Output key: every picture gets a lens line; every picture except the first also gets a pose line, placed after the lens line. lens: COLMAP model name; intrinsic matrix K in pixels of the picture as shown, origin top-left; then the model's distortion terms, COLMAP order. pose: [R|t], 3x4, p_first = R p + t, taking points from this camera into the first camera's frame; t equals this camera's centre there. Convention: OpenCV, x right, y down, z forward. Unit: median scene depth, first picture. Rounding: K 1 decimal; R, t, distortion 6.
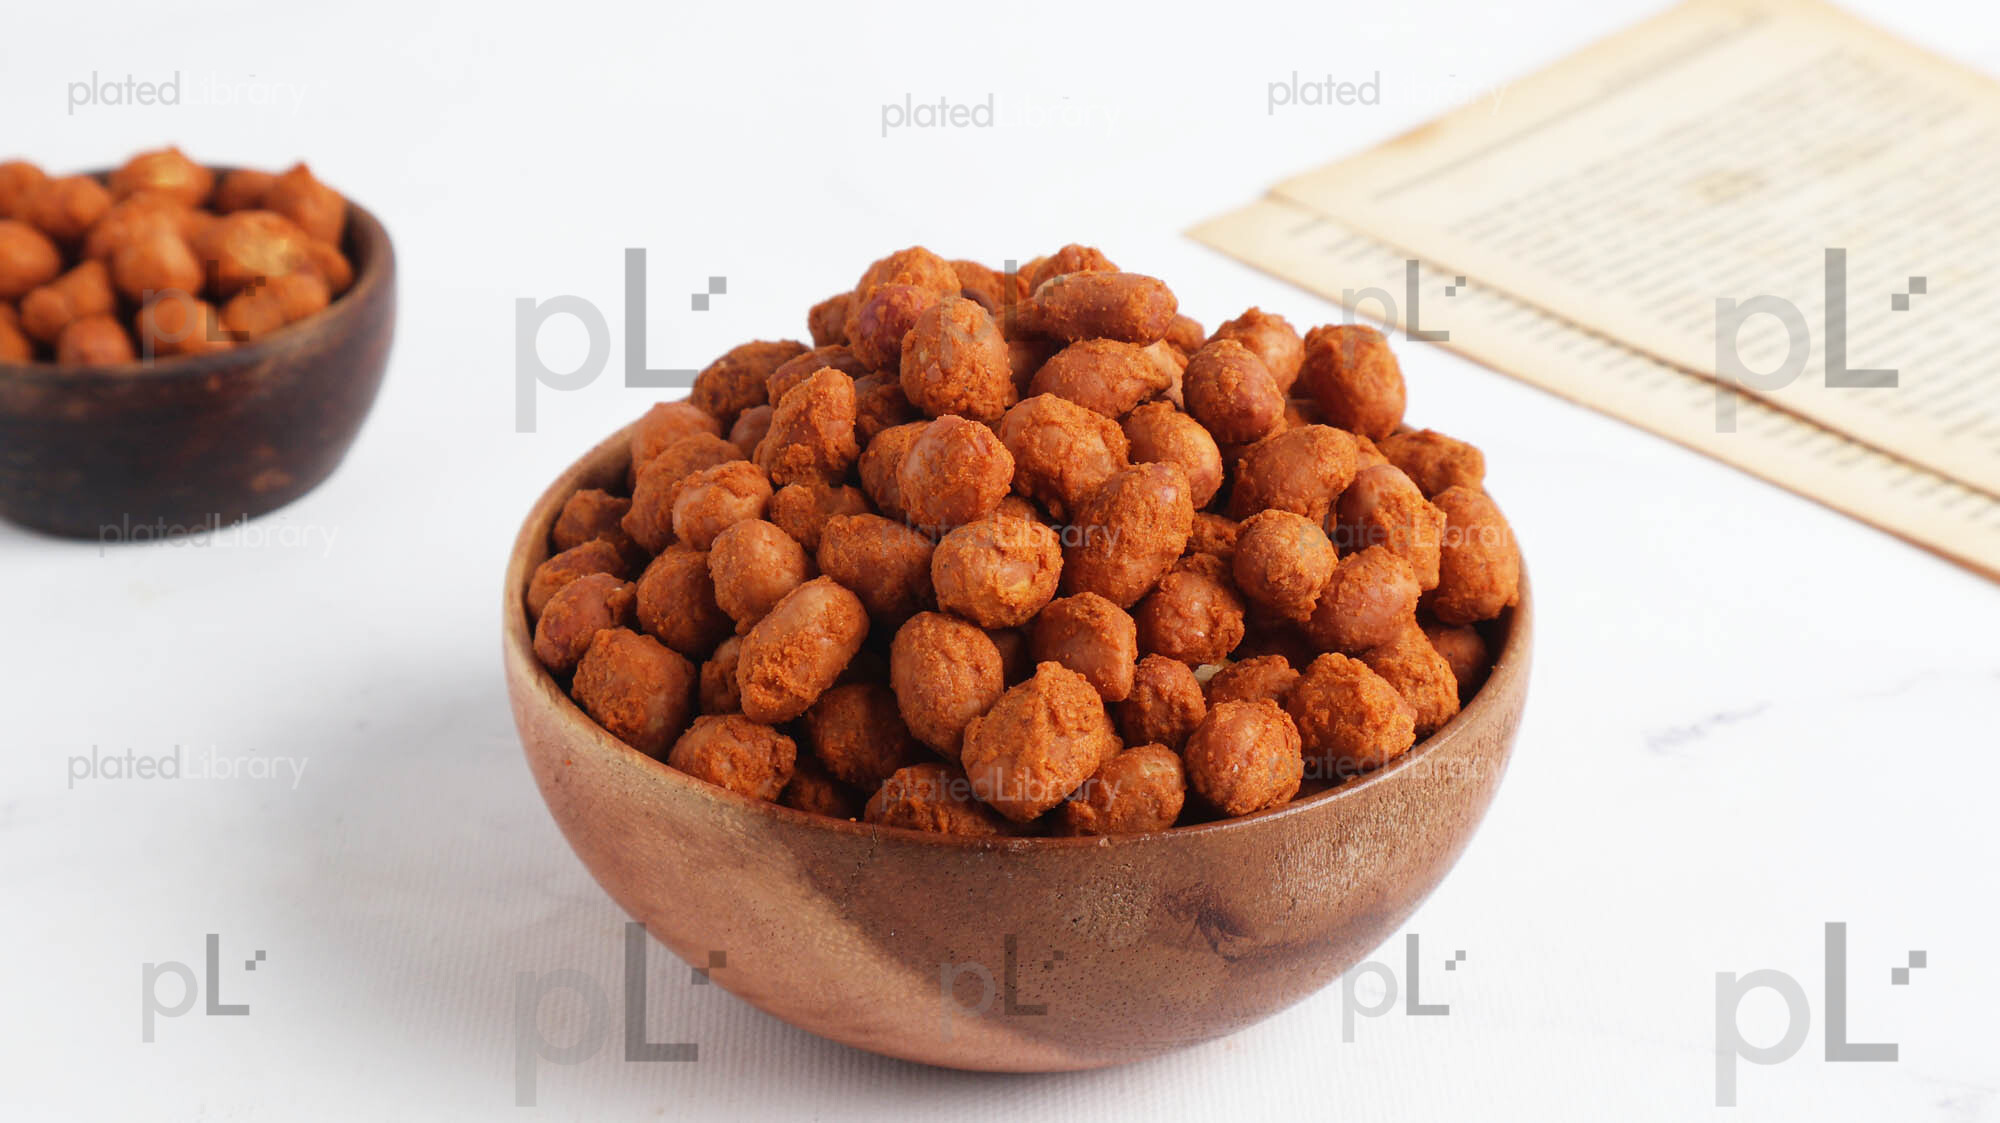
lens RADIAL K [[4028.8, 0, 1000.0], [0, 4028.8, 561.5], [0, 0, 1]] dist [-0.015456, 0.093173]
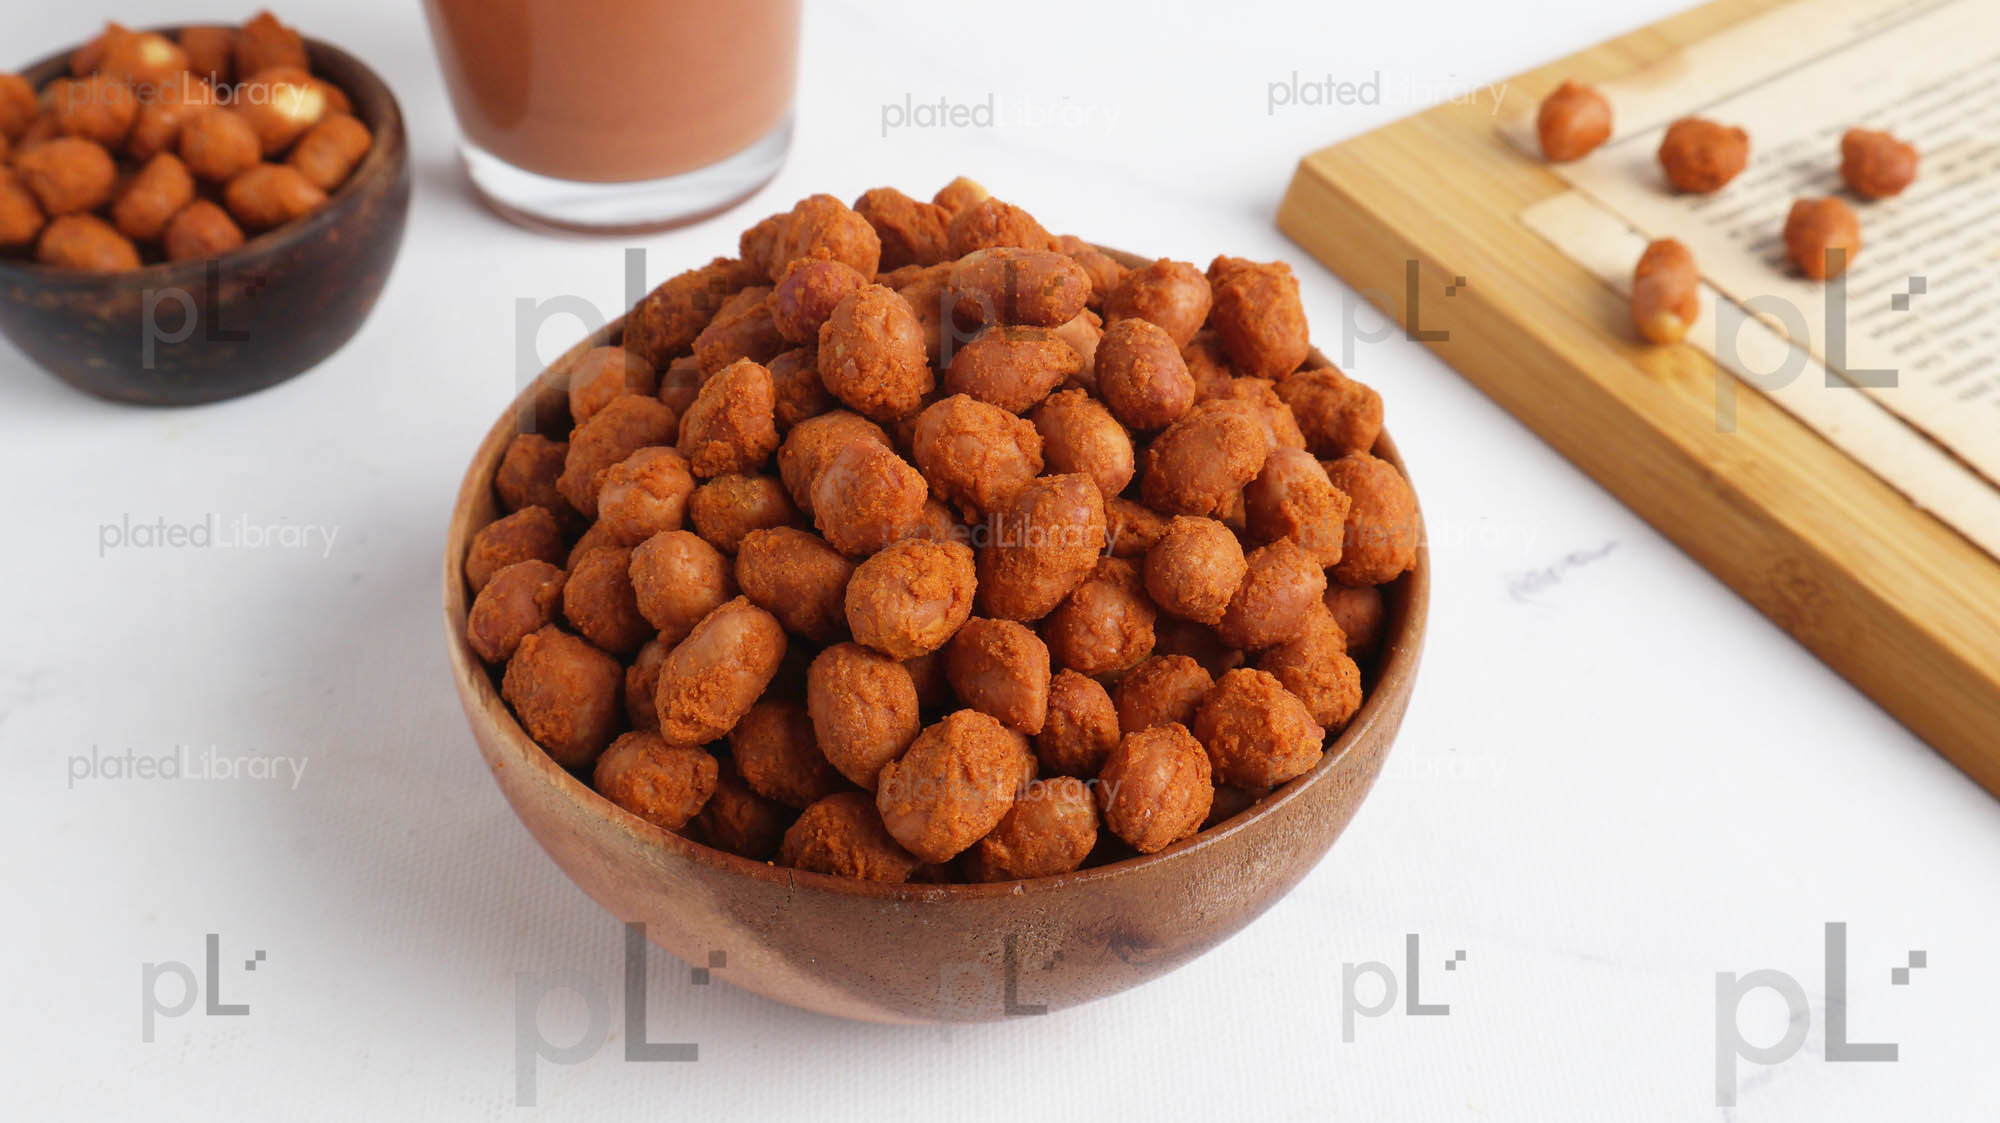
lens RADIAL K [[2550.7, 0, 1000.0], [0, 2550.7, 561.5], [0, 0, 1]] dist [-0.013482, 0.047014]
pose [[0.999912, -0.008201, 0.010418, 0.014620], [0.005549, 0.972476, 0.232937, -0.152972], [-0.012041, -0.232859, 0.972436, 0.376179]]
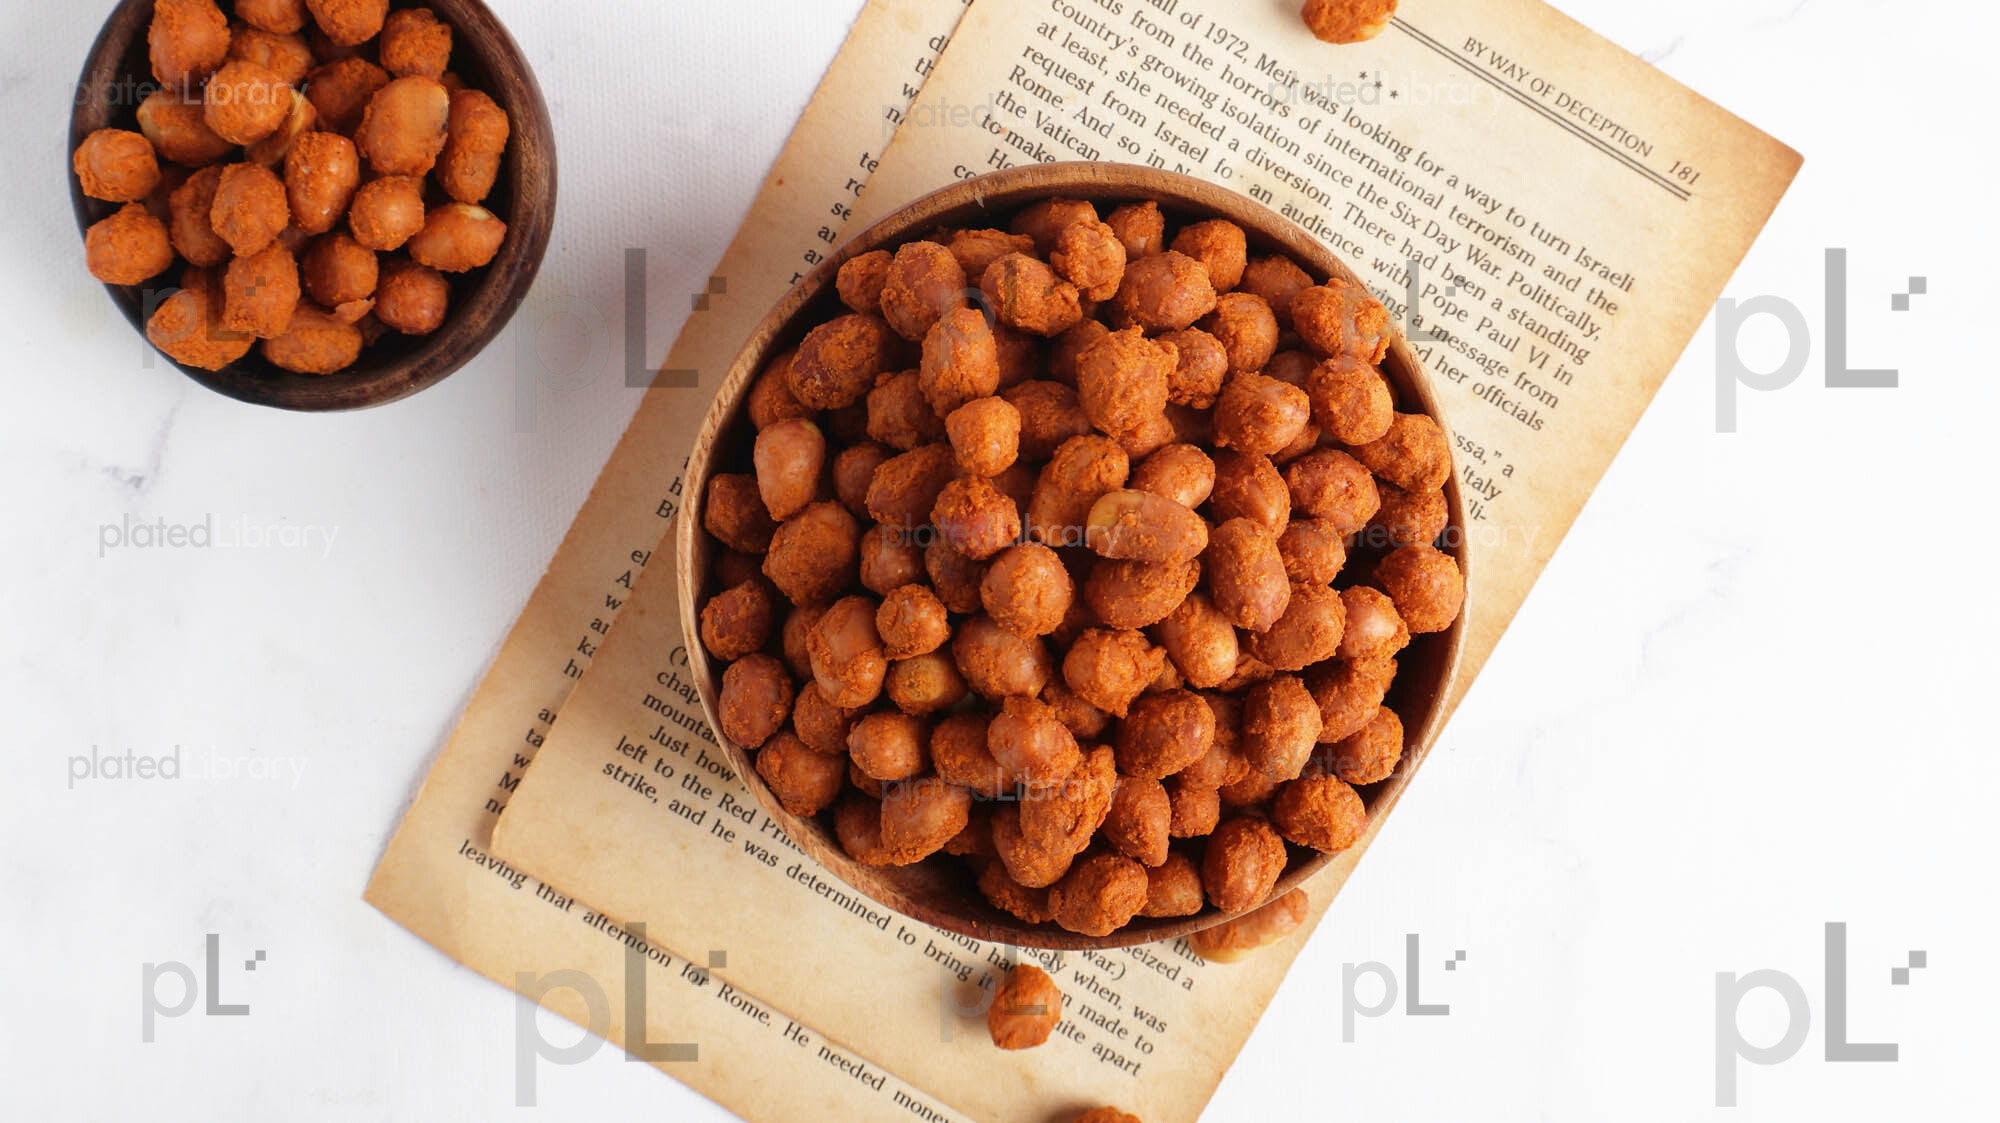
lens RADIAL K [[2550.7, 0, 1000.0], [0, 2550.7, 561.5], [0, 0, 1]] dist [-0.013482, 0.047014]
pose [[0.998800, -0.044767, -0.019837, -0.003016], [0.035257, 0.376400, 0.925786, -0.804601], [-0.033978, -0.925375, 0.377526, 0.742341]]
